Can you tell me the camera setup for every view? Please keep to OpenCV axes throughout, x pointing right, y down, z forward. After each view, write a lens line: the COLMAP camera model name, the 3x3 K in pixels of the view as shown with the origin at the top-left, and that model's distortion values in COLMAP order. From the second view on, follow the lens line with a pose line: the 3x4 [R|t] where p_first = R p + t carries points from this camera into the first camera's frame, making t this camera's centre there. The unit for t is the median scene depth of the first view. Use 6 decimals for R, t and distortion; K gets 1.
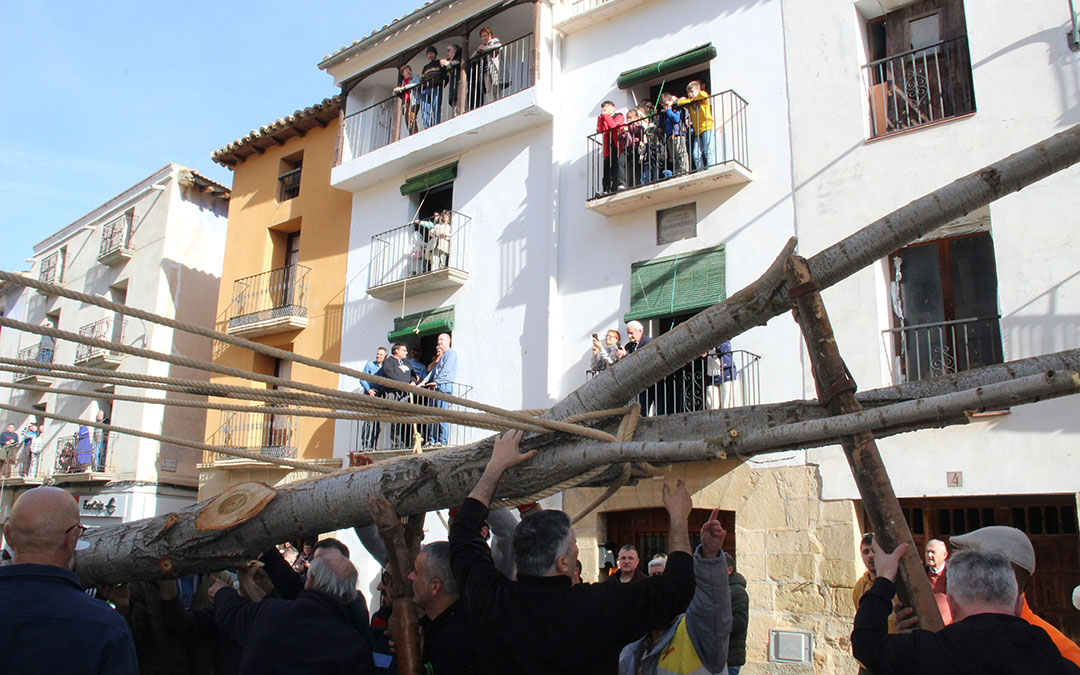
lens RADIAL K [[889.2, 0, 540.0], [0, 889.2, 337.5], [0, 0, 1]] dist [-0.180014, 0.170689]
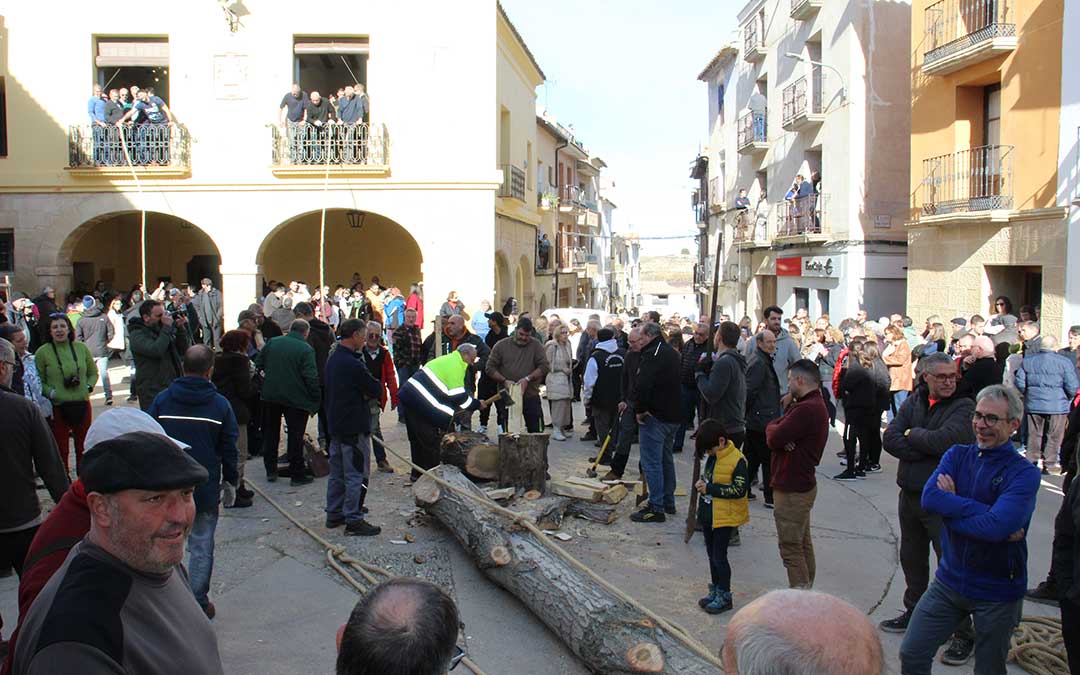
lens RADIAL K [[889.2, 0, 540.0], [0, 889.2, 337.5], [0, 0, 1]] dist [-0.180014, 0.170689]
pose [[0.682696, 0.032565, -0.729977, 0.017186], [0.182634, 0.959694, 0.213617, -0.002685], [0.707511, -0.279154, 0.649231, 0.097409]]
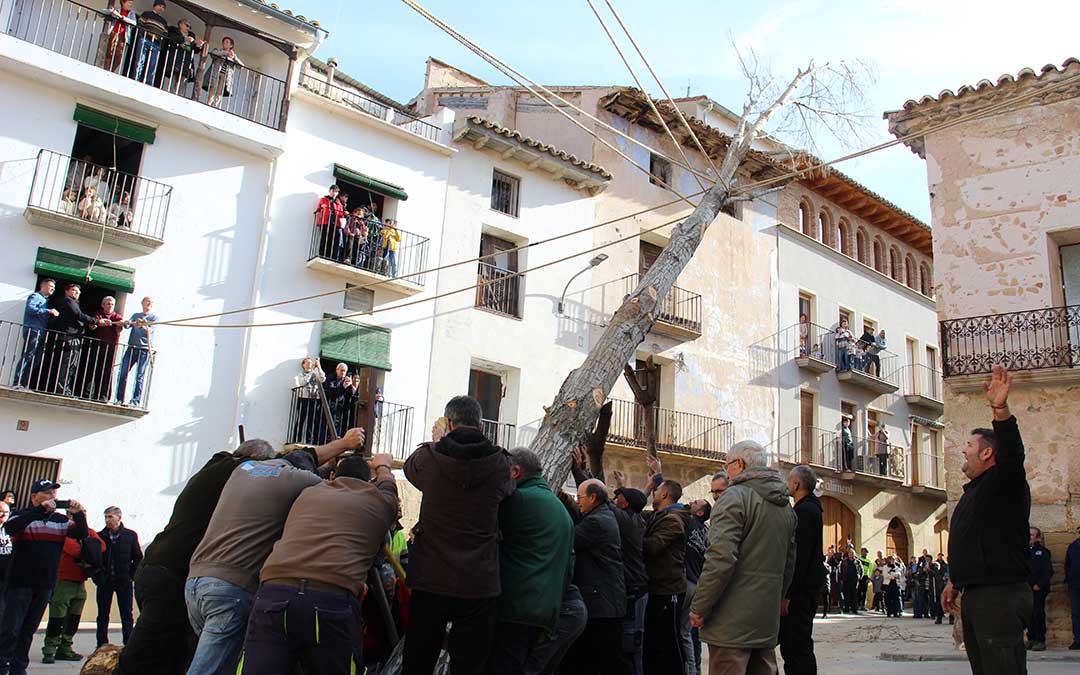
lens RADIAL K [[890.7, 0, 541.7], [0, 890.7, 360.7], [0, 0, 1]] dist [-0.178325, 0.166553]
pose [[0.200345, 0.223144, 0.953975, -0.790523], [-0.276108, 0.947109, -0.163552, 0.082399], [-0.940014, -0.230634, 0.251361, 0.237547]]
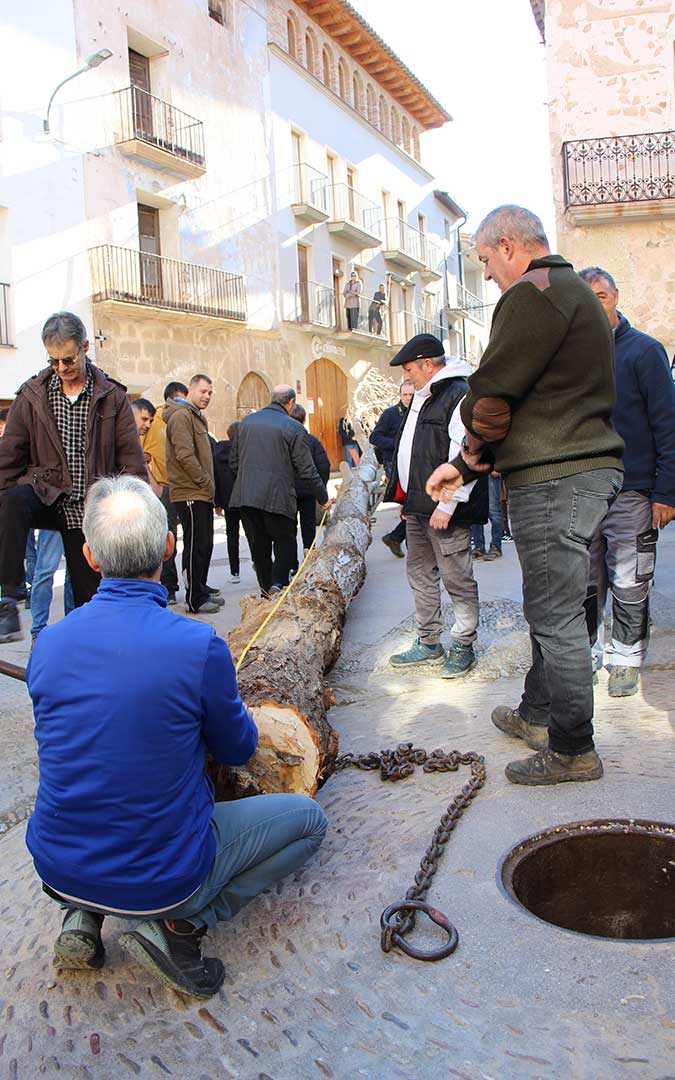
lens RADIAL K [[889.2, 0, 337.5], [0, 889.2, 540.0], [0, 0, 1]] dist [-0.180014, 0.170689]
pose [[-0.252054, -0.100551, 0.962475, -0.614462], [-0.172627, 0.983306, 0.057520, 0.125550], [-0.952191, -0.151651, -0.265204, 0.413372]]
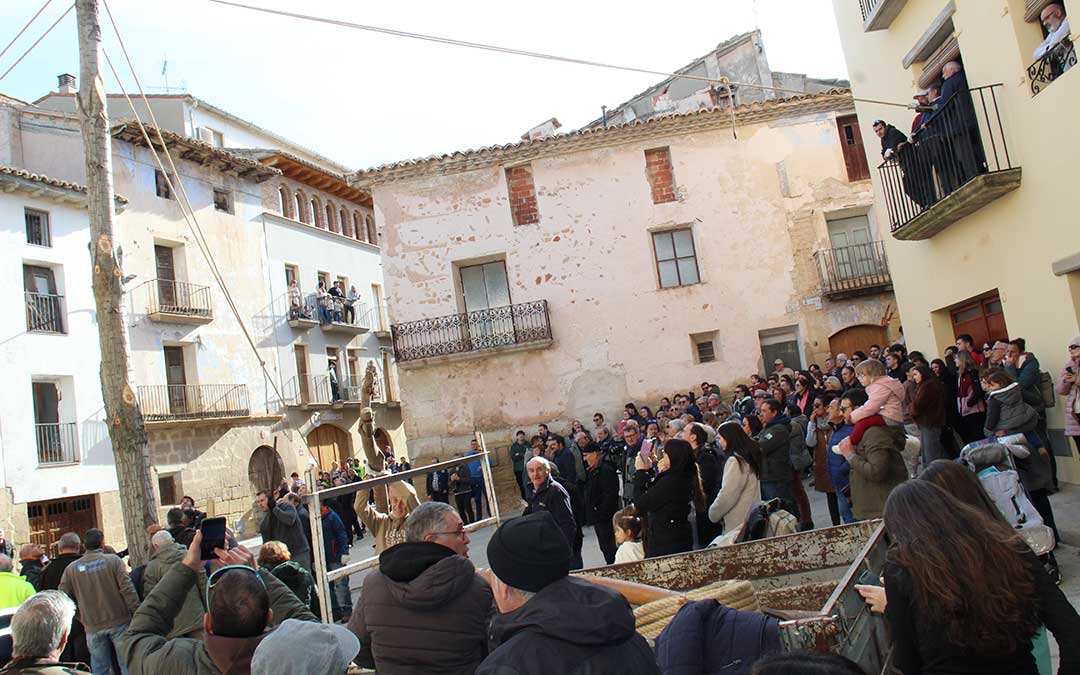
lens RADIAL K [[889.2, 0, 540.0], [0, 889.2, 337.5], [0, 0, 1]] dist [-0.180014, 0.170689]
pose [[-0.340233, 0.134285, 0.930704, -1.192956], [-0.074695, 0.982764, -0.169103, 0.025547], [-0.937370, -0.127053, -0.324338, 0.305170]]
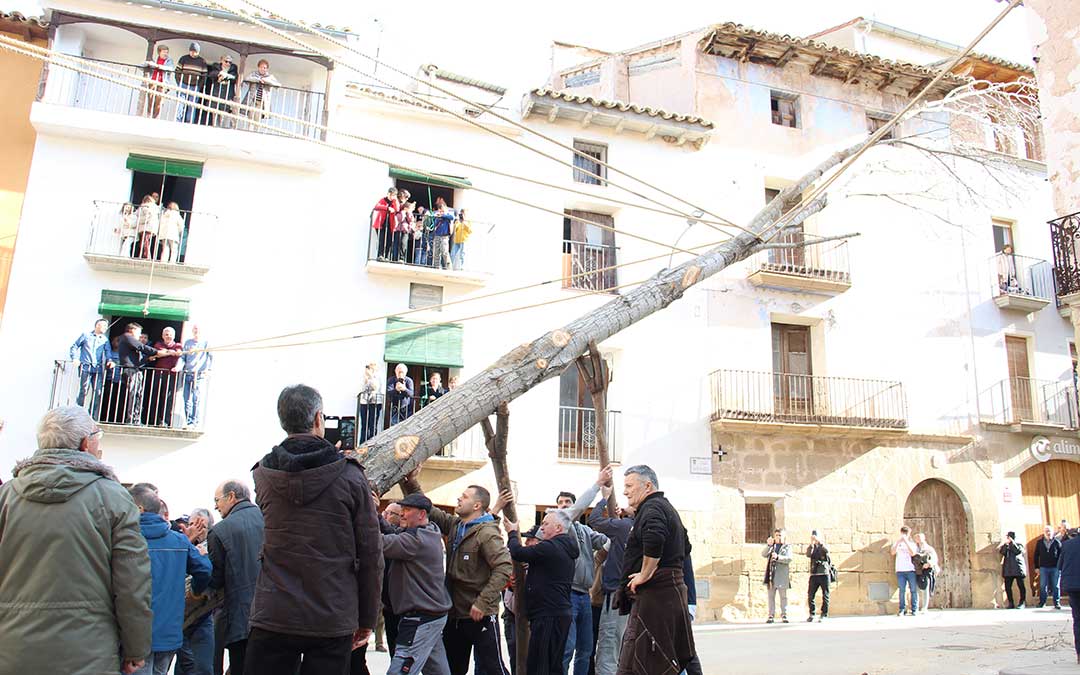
lens RADIAL K [[889.2, 0, 540.0], [0, 889.2, 337.5], [0, 0, 1]] dist [-0.180014, 0.170689]
pose [[0.537013, 0.196367, 0.820400, -0.614414], [-0.206331, 0.973565, -0.097969, 0.022134], [-0.817951, -0.116664, 0.563334, 0.044213]]
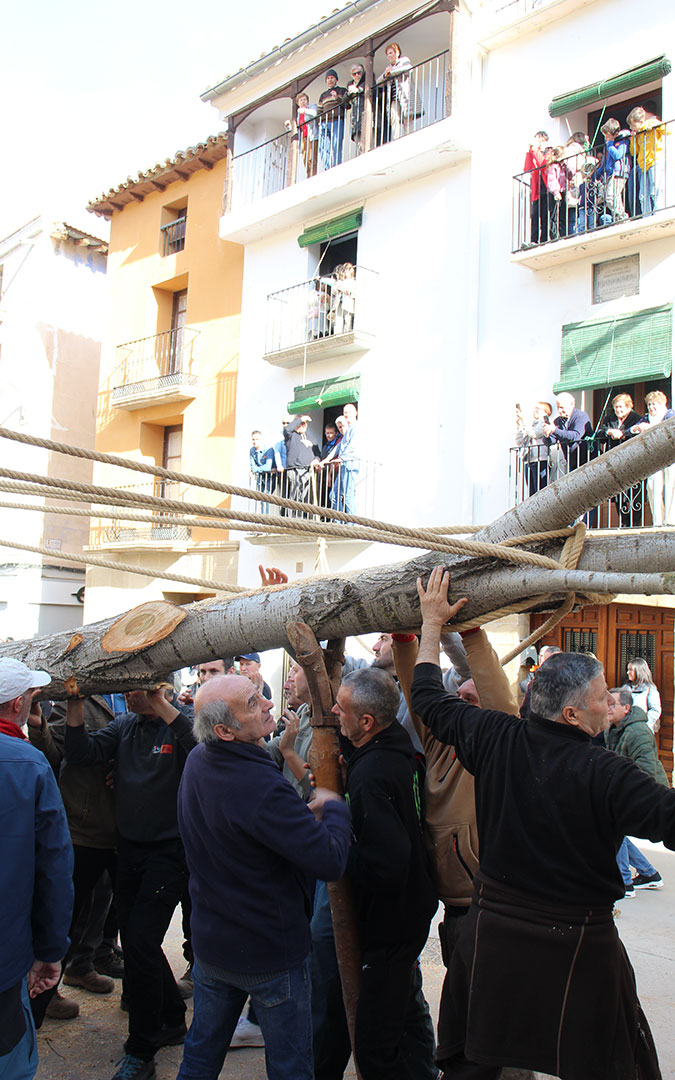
lens RADIAL K [[984.4, 0, 339.8], [0, 984.4, 541.9], [0, 0, 1]] dist [-0.151916, 0.181808]
pose [[0.993638, 0.007698, -0.112358, -0.004396], [0.008876, 0.989206, 0.146260, -0.010098], [0.112271, -0.146327, 0.982845, -0.000435]]
